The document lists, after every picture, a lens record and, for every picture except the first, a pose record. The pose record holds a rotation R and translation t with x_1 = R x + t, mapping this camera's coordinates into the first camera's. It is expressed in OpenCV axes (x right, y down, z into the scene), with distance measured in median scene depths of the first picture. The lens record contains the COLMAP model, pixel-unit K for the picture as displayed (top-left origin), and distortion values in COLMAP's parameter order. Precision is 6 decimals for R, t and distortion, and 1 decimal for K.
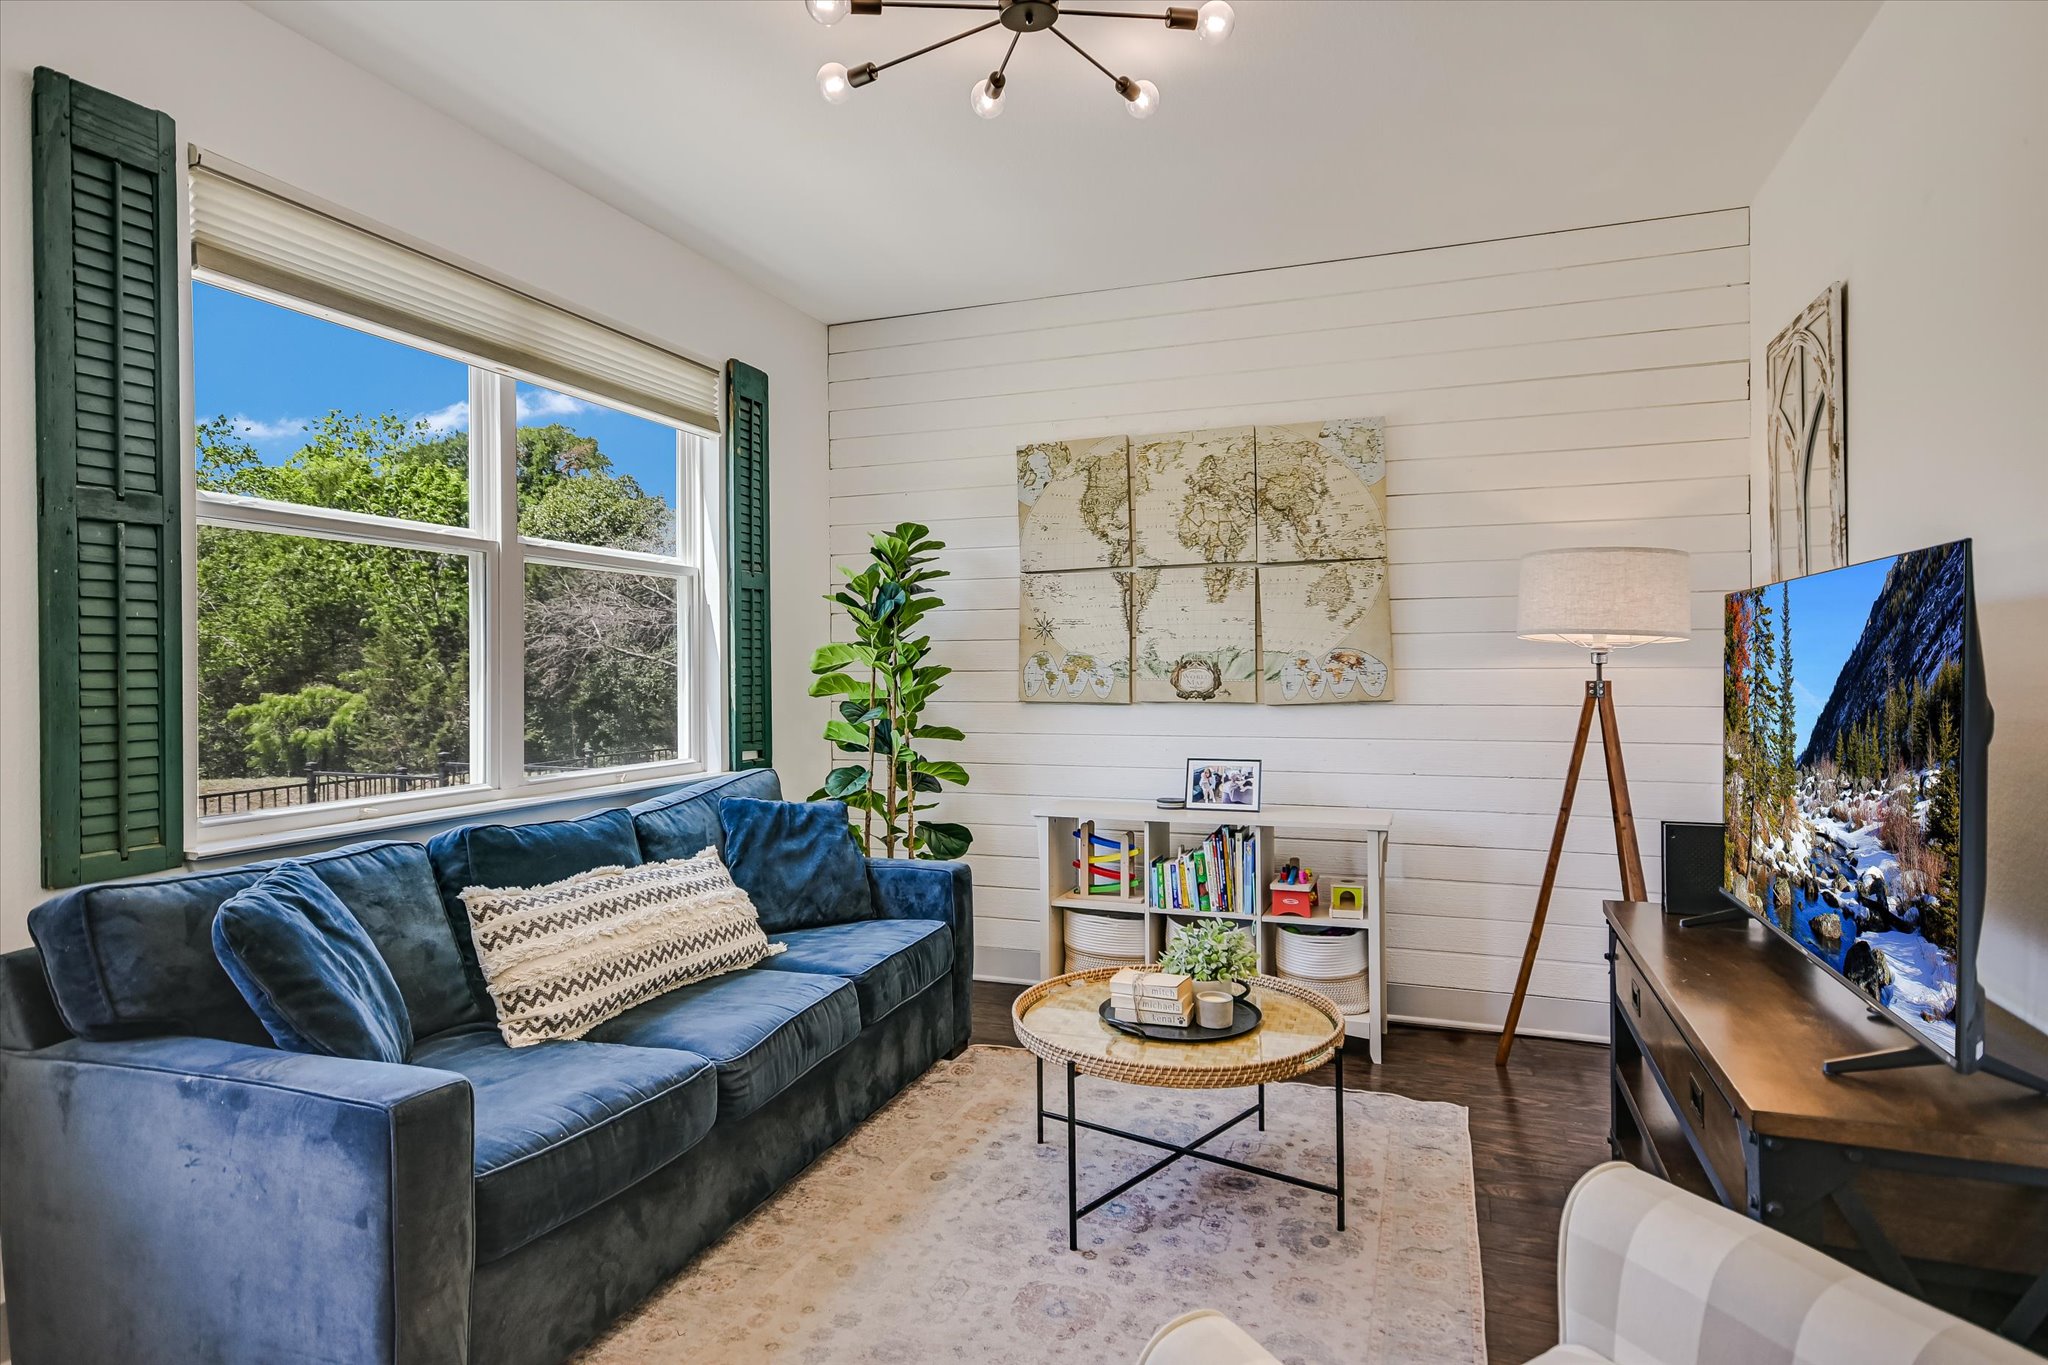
lens RADIAL K [[1100.4, 0, 1027.8], [0, 1100.4, 664.9], [0, 0, 1]] dist [0.011949, 0.001485]
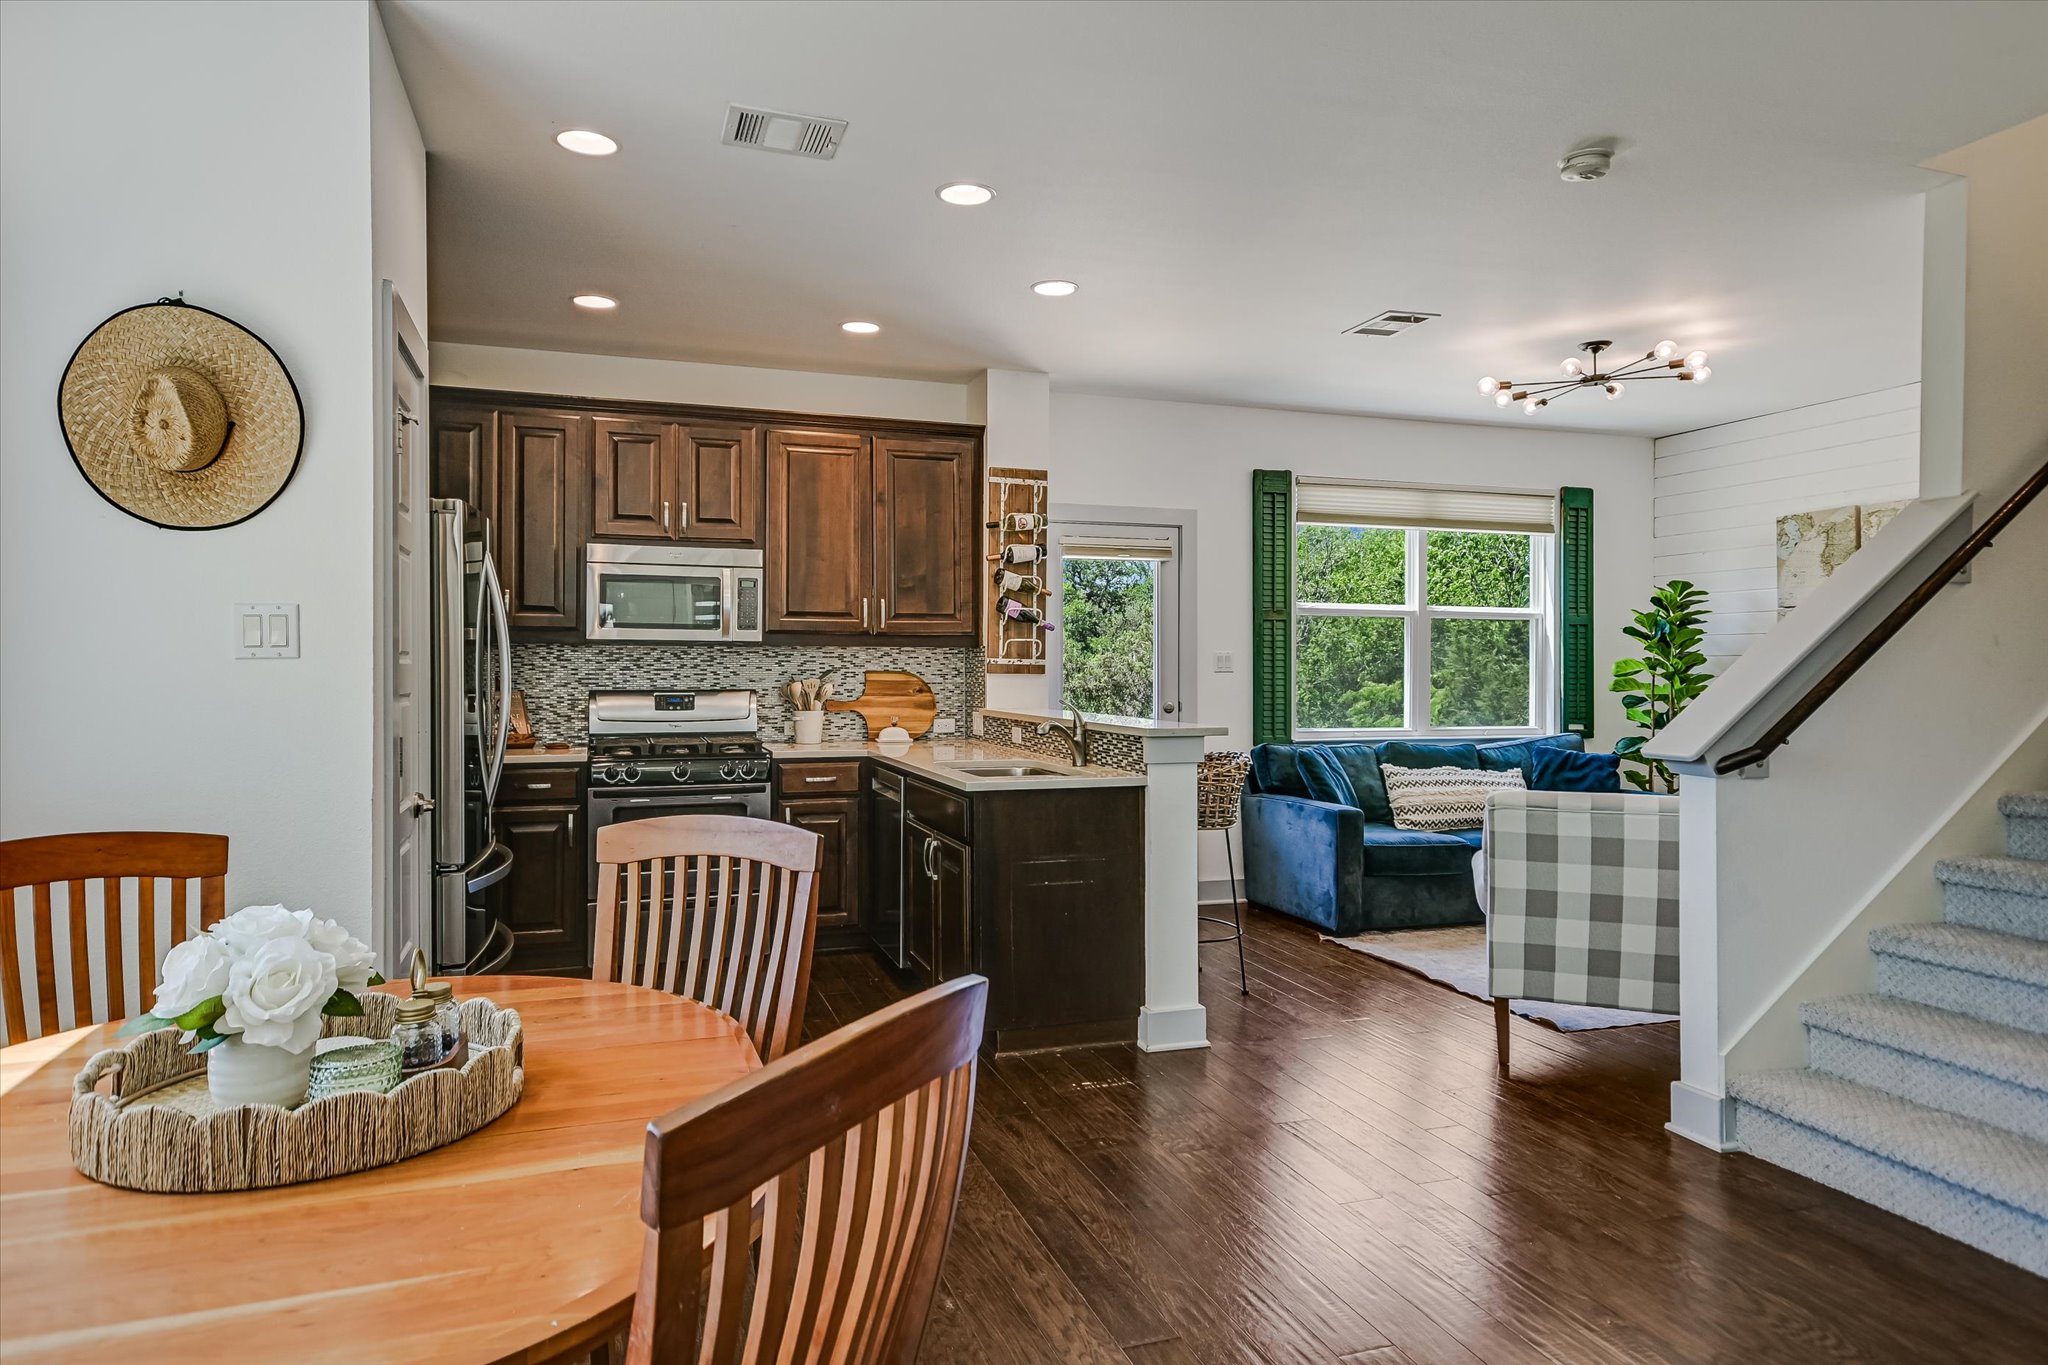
lens RADIAL K [[1226.4, 0, 1034.2], [0, 1226.4, 668.3], [0, 0, 1]] dist [0.008079, 0.001396]
pose [[0.633831, 0.009341, -0.773416, 0.820972], [-0.004972, 0.999956, 0.008003, -0.019378], [0.773456, -0.001227, 0.633849, -0.983716]]
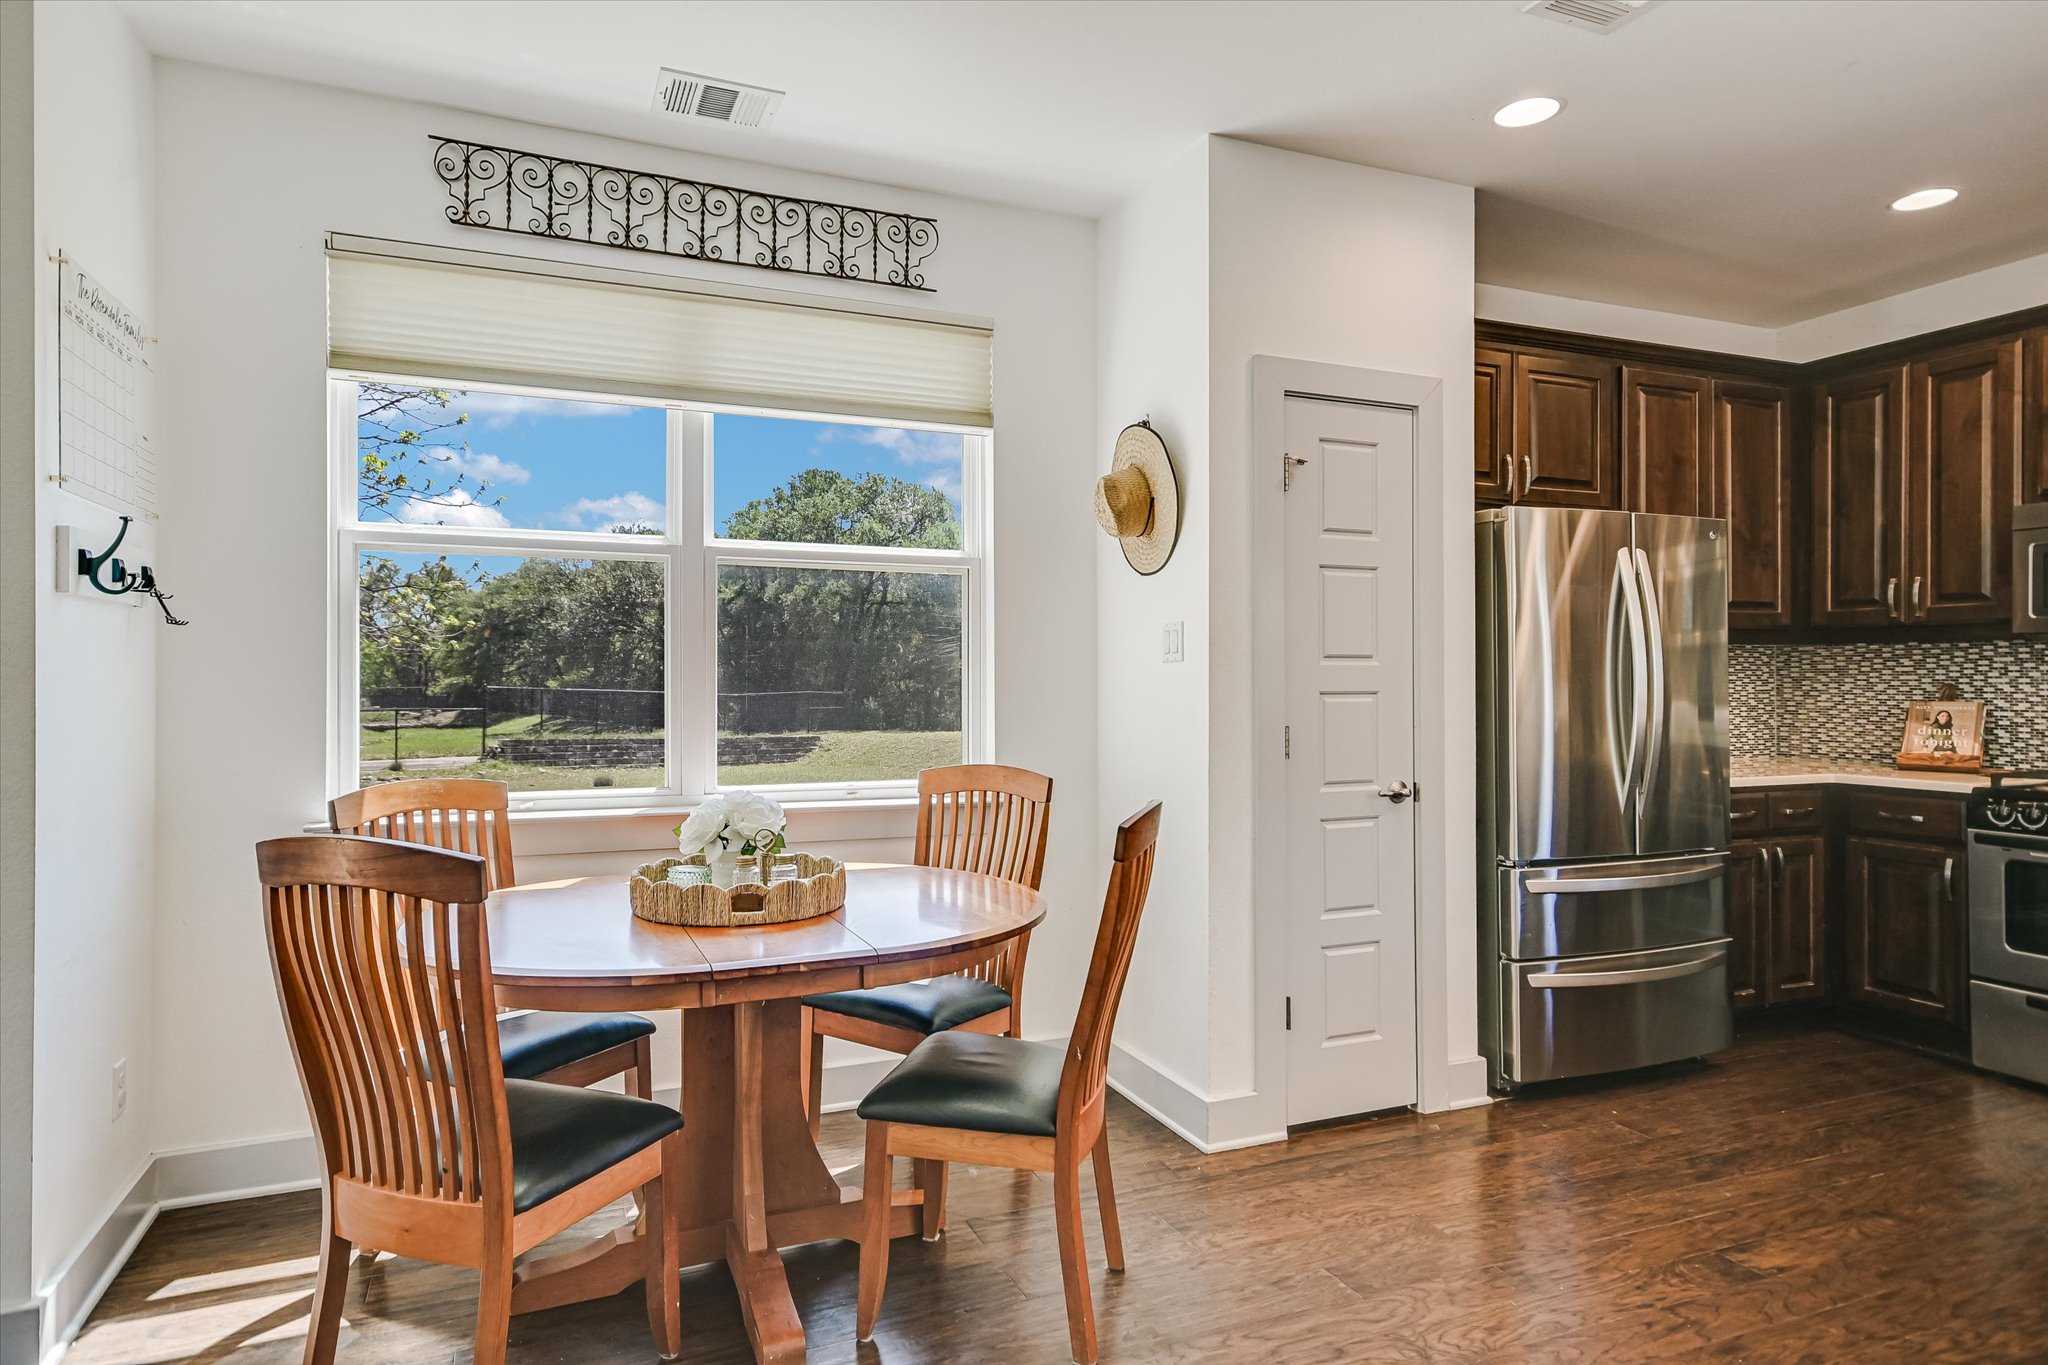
lens RADIAL K [[1216.9, 0, 1021.0], [0, 1216.9, 669.9], [0, 0, 1]] dist [0.027045, 0.003011]
pose [[-0.726660, -0.001620, -0.686996, 0.746183], [0.002758, 0.999982, -0.005274, -0.001017], [0.686992, -0.005727, -0.726642, -0.182011]]
